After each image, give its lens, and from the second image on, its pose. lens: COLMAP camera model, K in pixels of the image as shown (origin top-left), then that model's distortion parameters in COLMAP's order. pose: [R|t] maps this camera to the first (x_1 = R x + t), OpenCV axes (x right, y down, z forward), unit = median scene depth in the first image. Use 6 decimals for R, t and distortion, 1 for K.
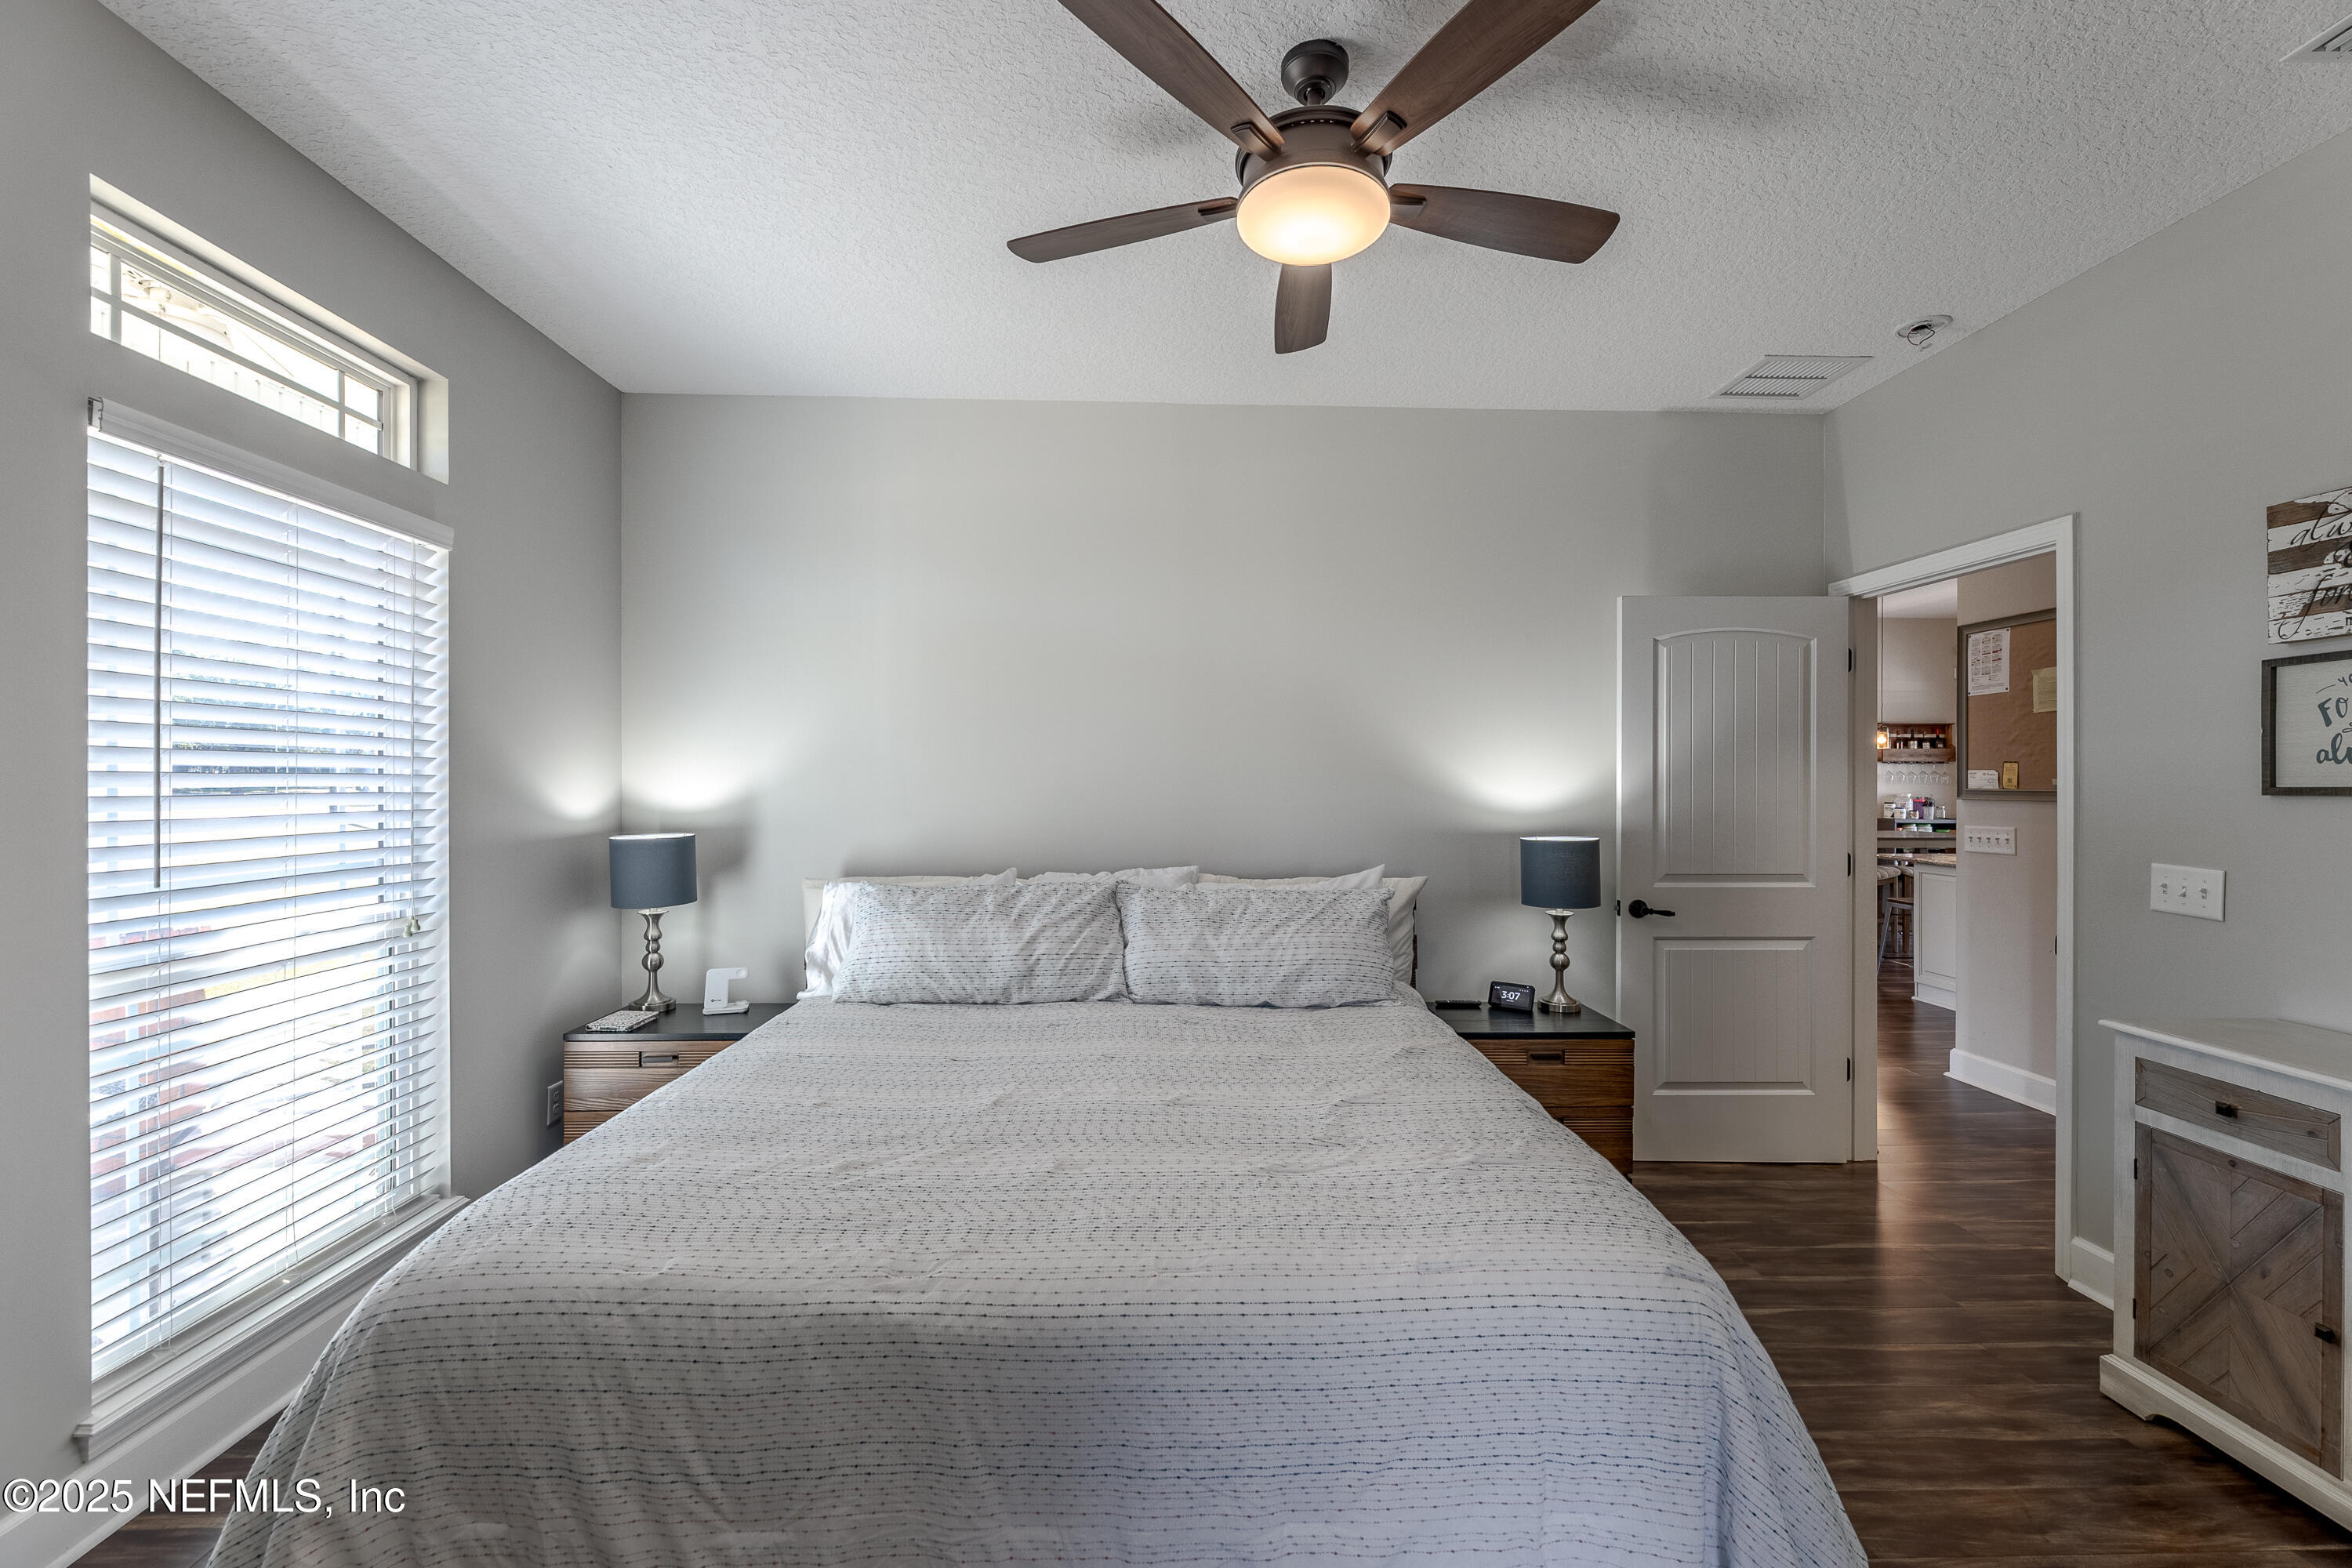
lens RADIAL K [[973.9, 0, 1159.0], [0, 973.9, 779.5], [0, 0, 1]] dist [-0.000972, -0.000429]
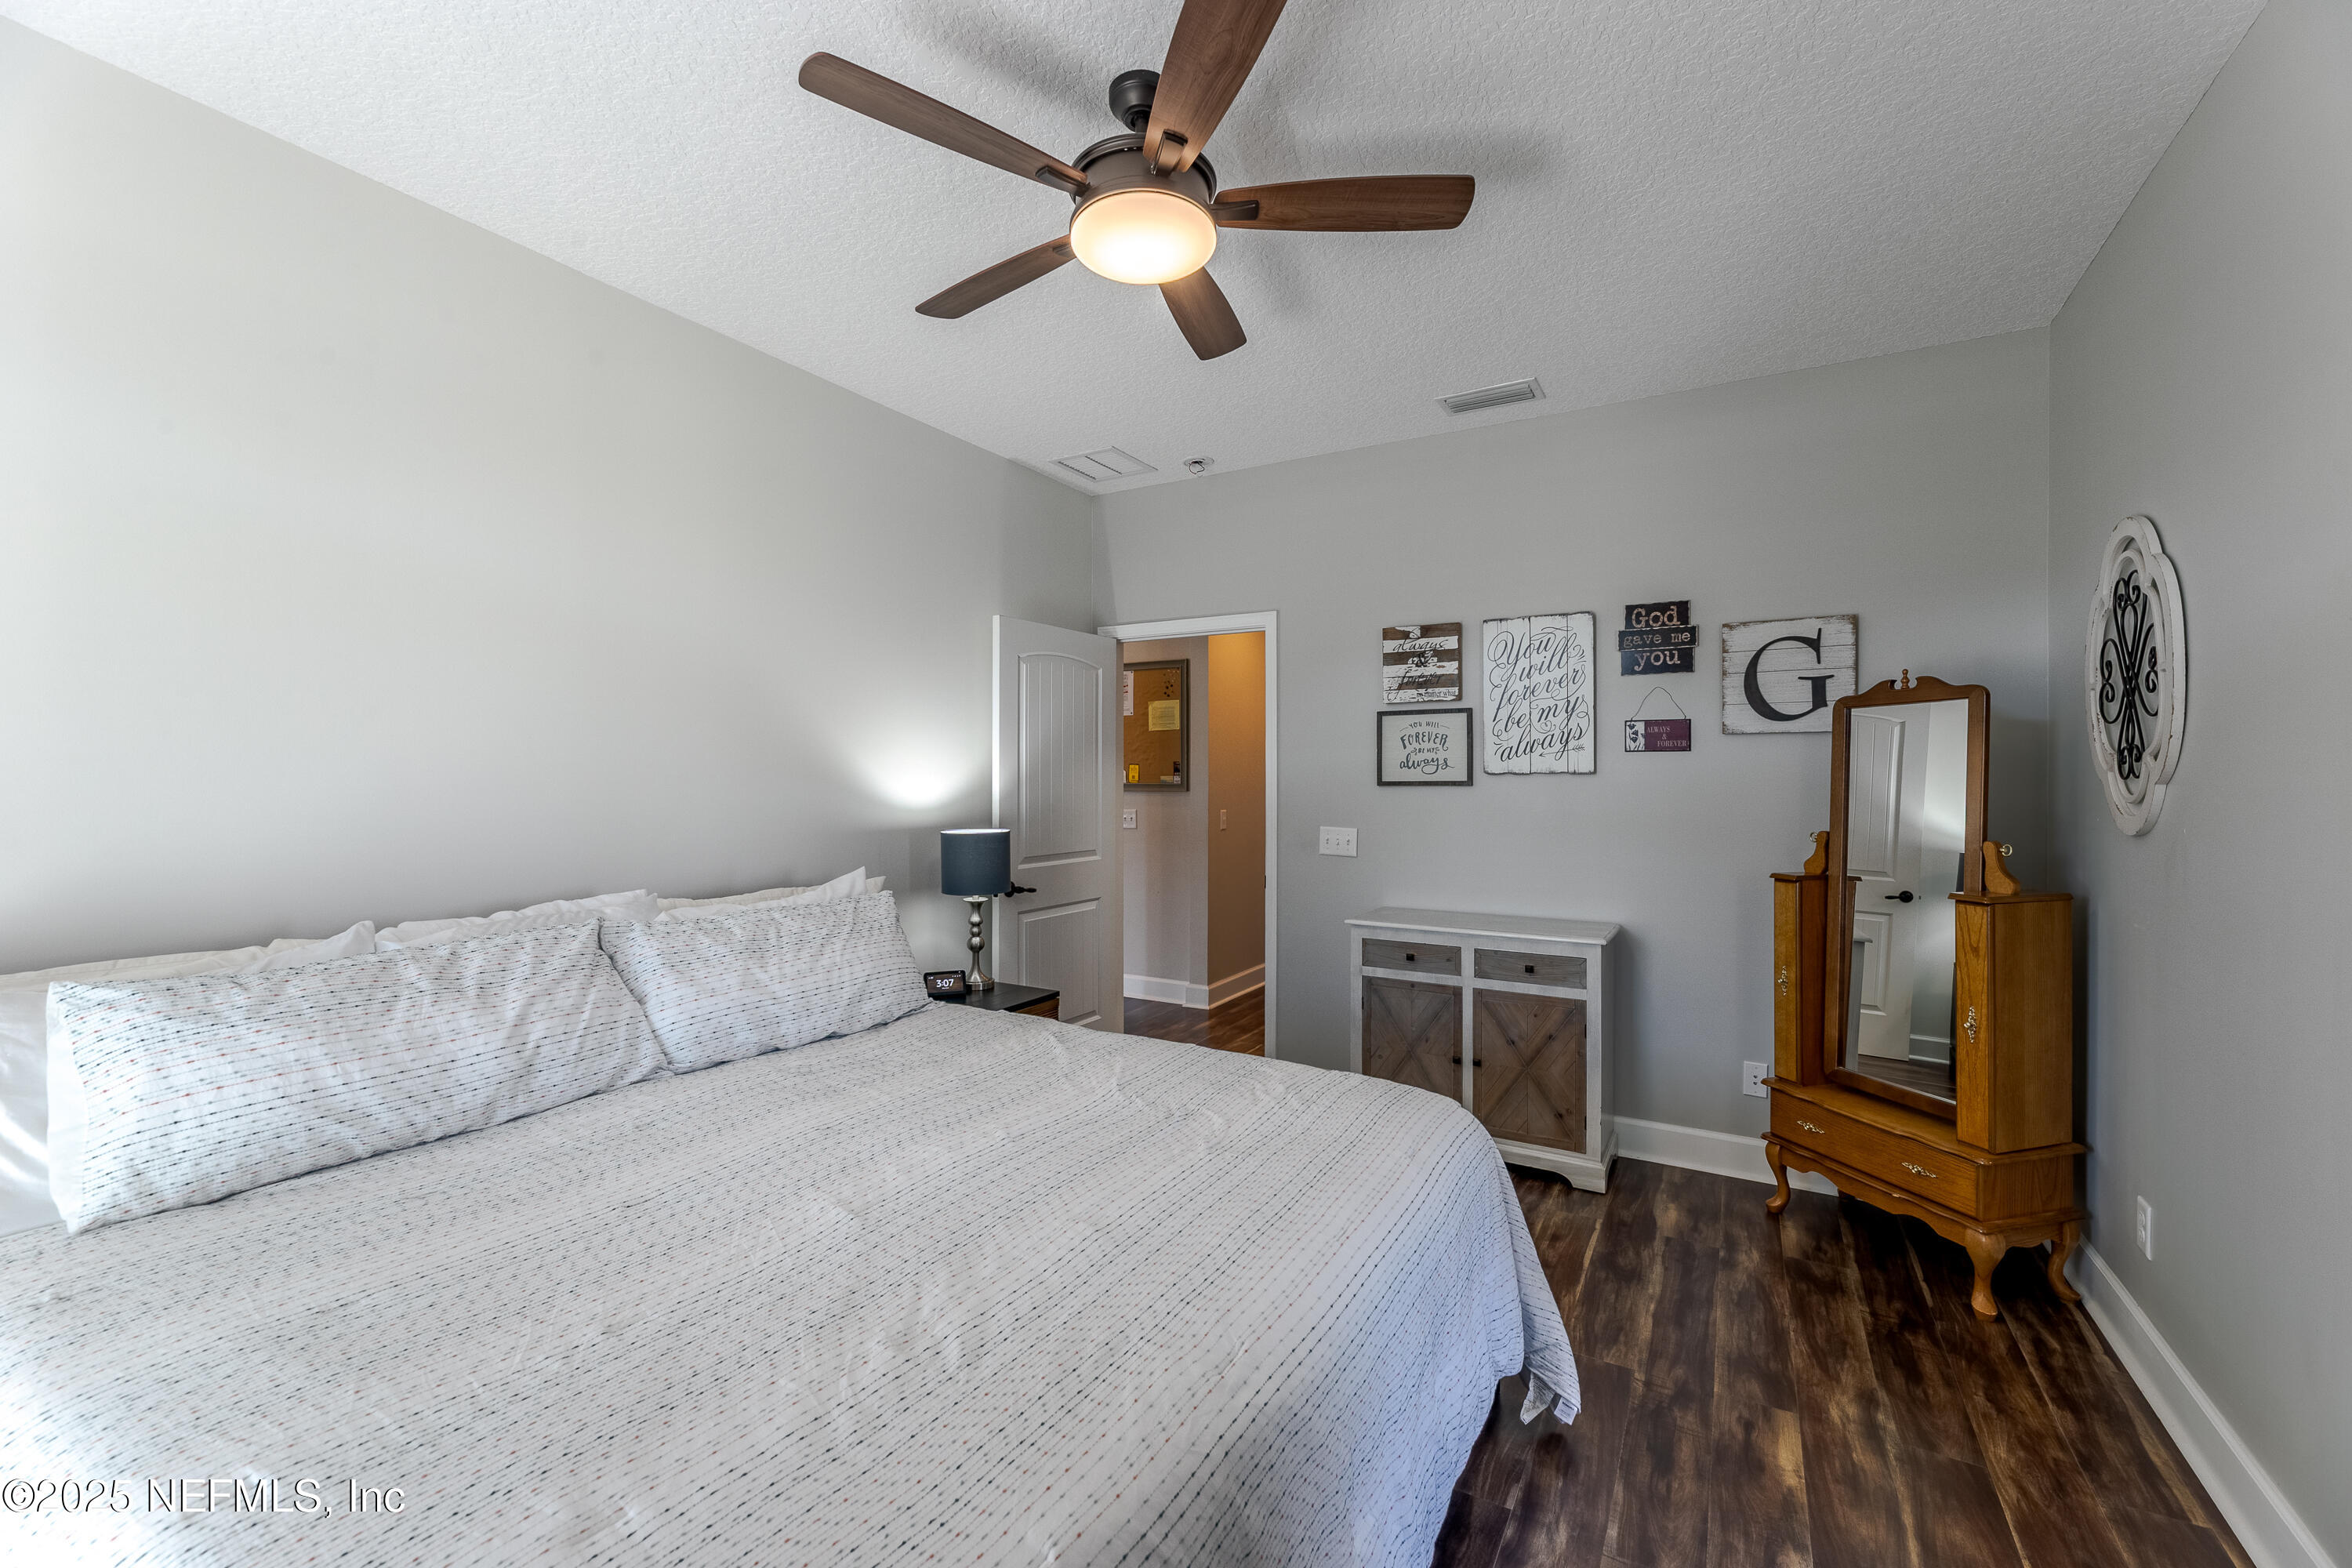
lens RADIAL K [[976.3, 0, 1178.4], [0, 976.3, 776.9], [0, 0, 1]] dist [-0.002174, -0.000262]
pose [[0.518580, -0.000494, 0.855029, -0.470704], [-0.000971, 0.999999, 0.001166, -0.001721], [-0.855029, -0.001435, 0.518579, 0.279063]]
